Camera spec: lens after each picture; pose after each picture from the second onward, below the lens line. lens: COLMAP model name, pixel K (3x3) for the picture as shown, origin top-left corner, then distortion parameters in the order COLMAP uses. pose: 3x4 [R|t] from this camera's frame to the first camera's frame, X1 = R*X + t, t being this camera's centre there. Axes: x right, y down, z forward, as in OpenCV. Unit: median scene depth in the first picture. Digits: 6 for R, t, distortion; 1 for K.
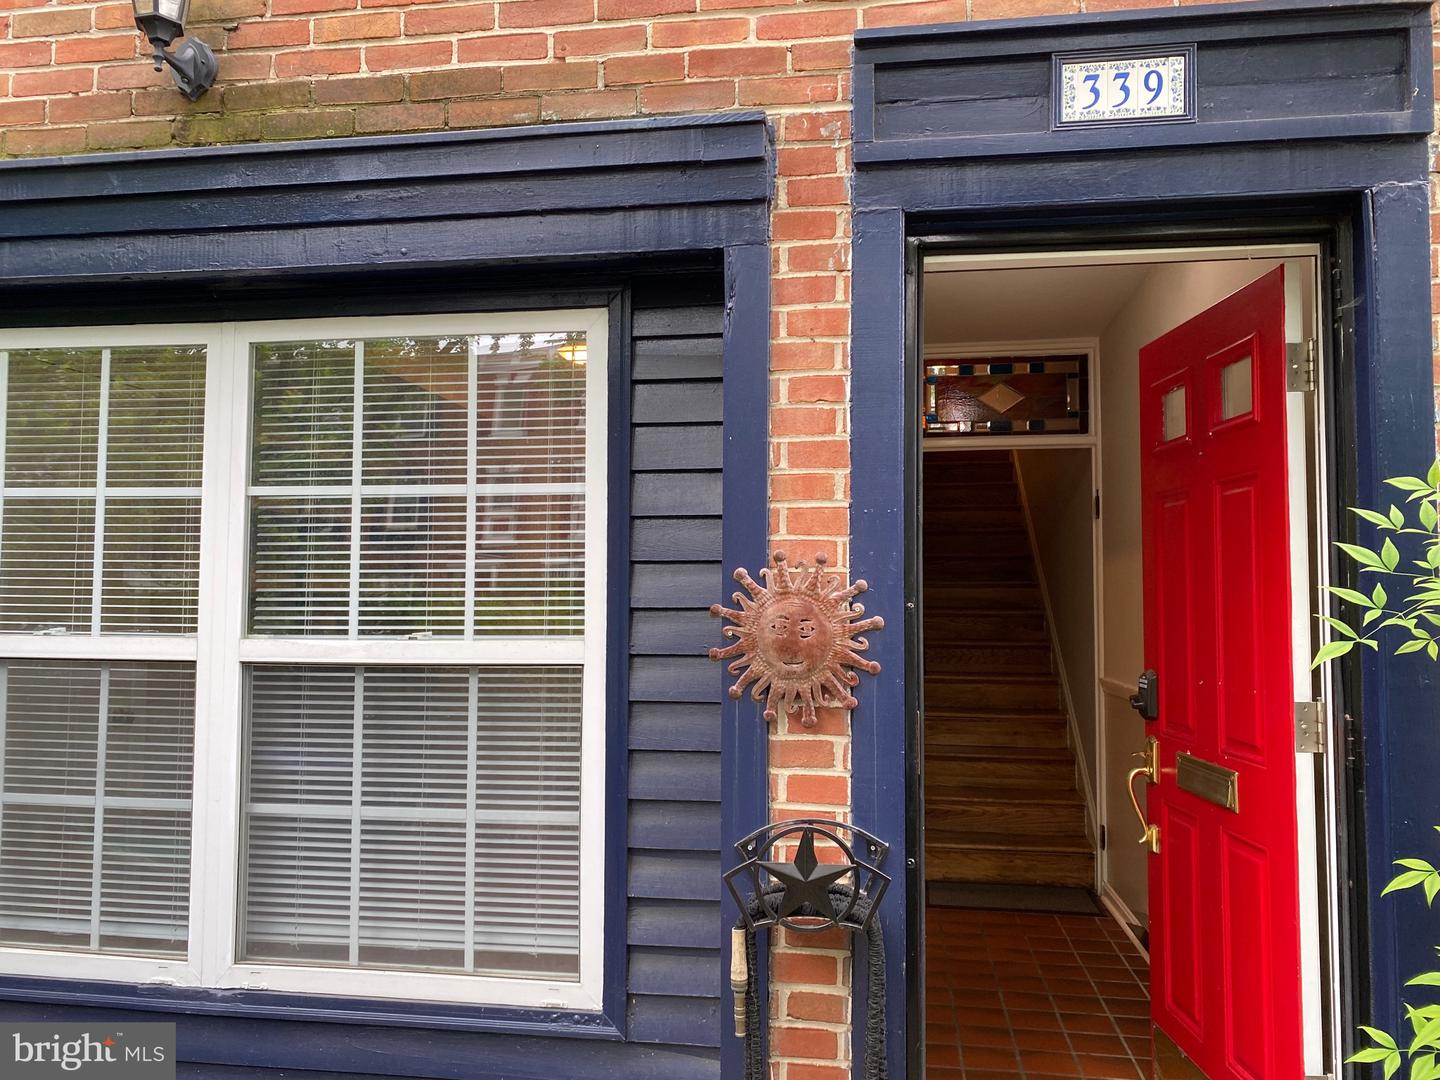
lens RADIAL K [[1090.3, 0, 714.4], [0, 1090.3, 539.2], [0, 0, 1]] dist [0.035302, -0.039987]
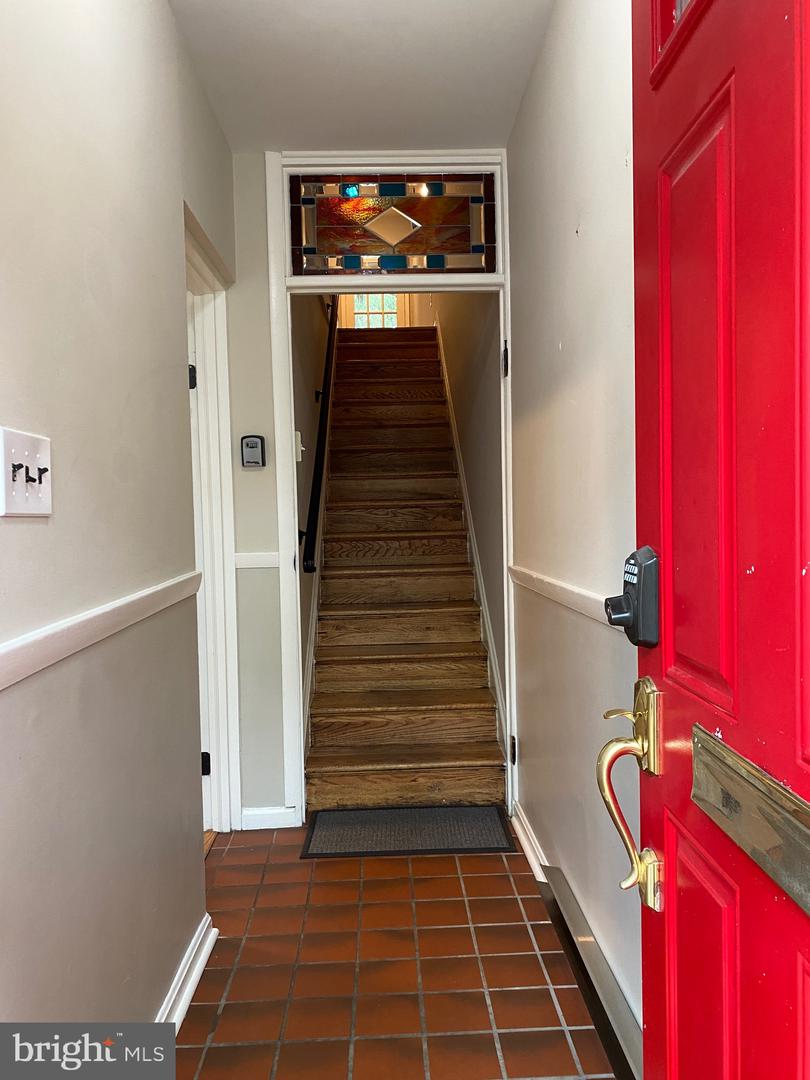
lens RADIAL K [[817.7, 0, 418.2], [0, 817.7, 541.2], [0, 0, 1]] dist [0.035302, -0.039987]
pose [[0.979580, -0.033223, 0.198293, 0.144735], [0.015899, 0.995965, 0.088328, 0.046510], [-0.200427, -0.083372, 0.976155, 0.364498]]
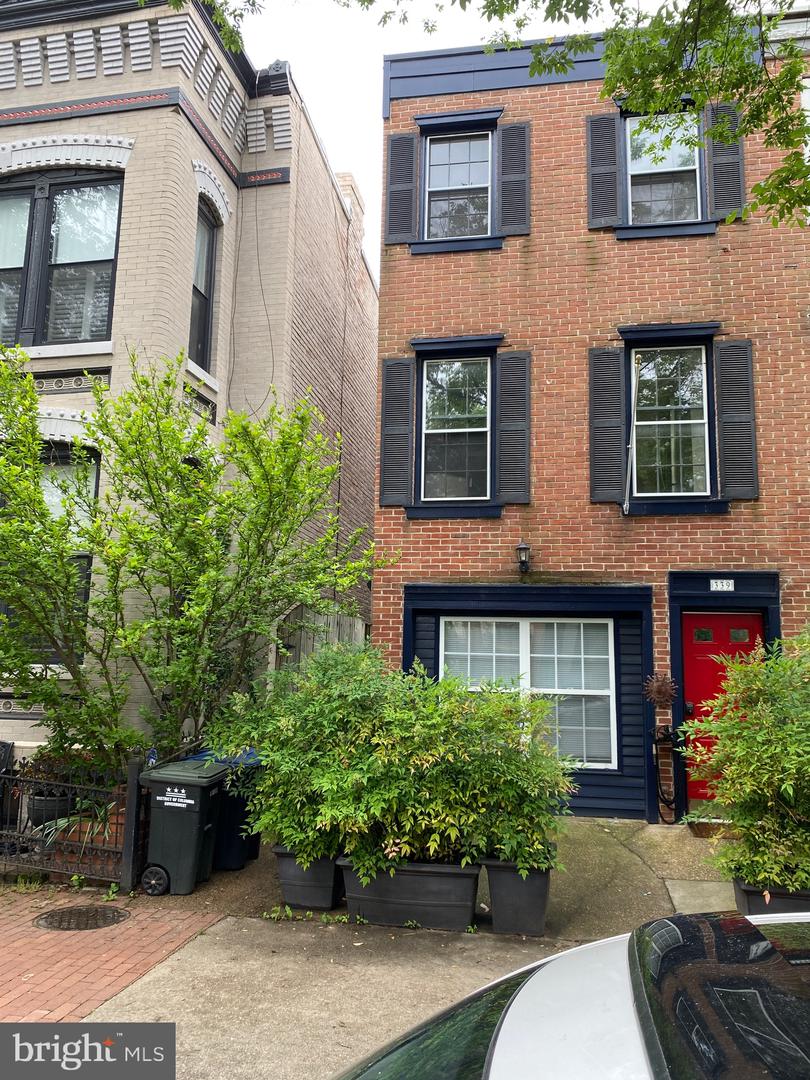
lens RADIAL K [[817.7, 0, 405.0], [0, 817.7, 539.8], [0, 0, 1]] dist [0.035302, -0.039987]
pose [[0.999228, 0.007172, -0.038619, -0.958703], [-0.011207, 0.994376, -0.105314, -0.185881], [0.037646, 0.105665, 0.993689, -2.875891]]
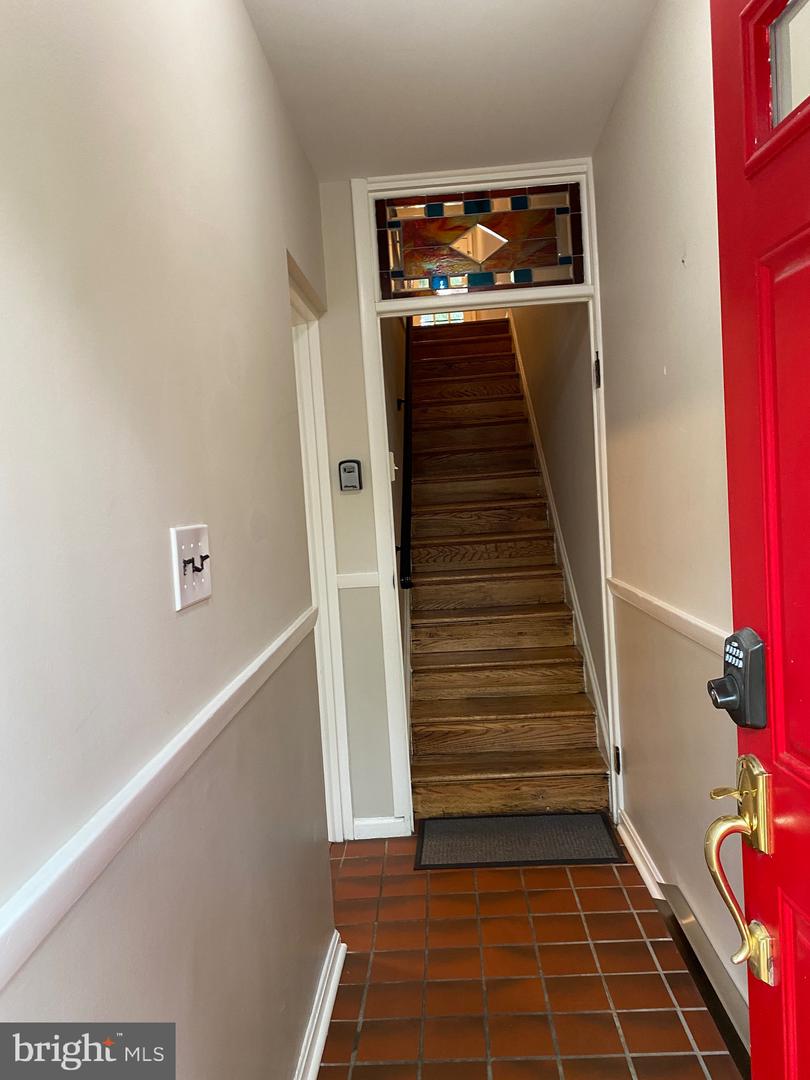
lens RADIAL K [[817.7, 0, 414.3], [0, 817.7, 543.8], [0, 0, 1]] dist [0.035302, -0.039987]
pose [[0.990704, -0.075136, 0.113401, 0.122813], [0.061929, 0.991340, 0.115801, 0.016581], [-0.121120, -0.107701, 0.986778, 0.362314]]
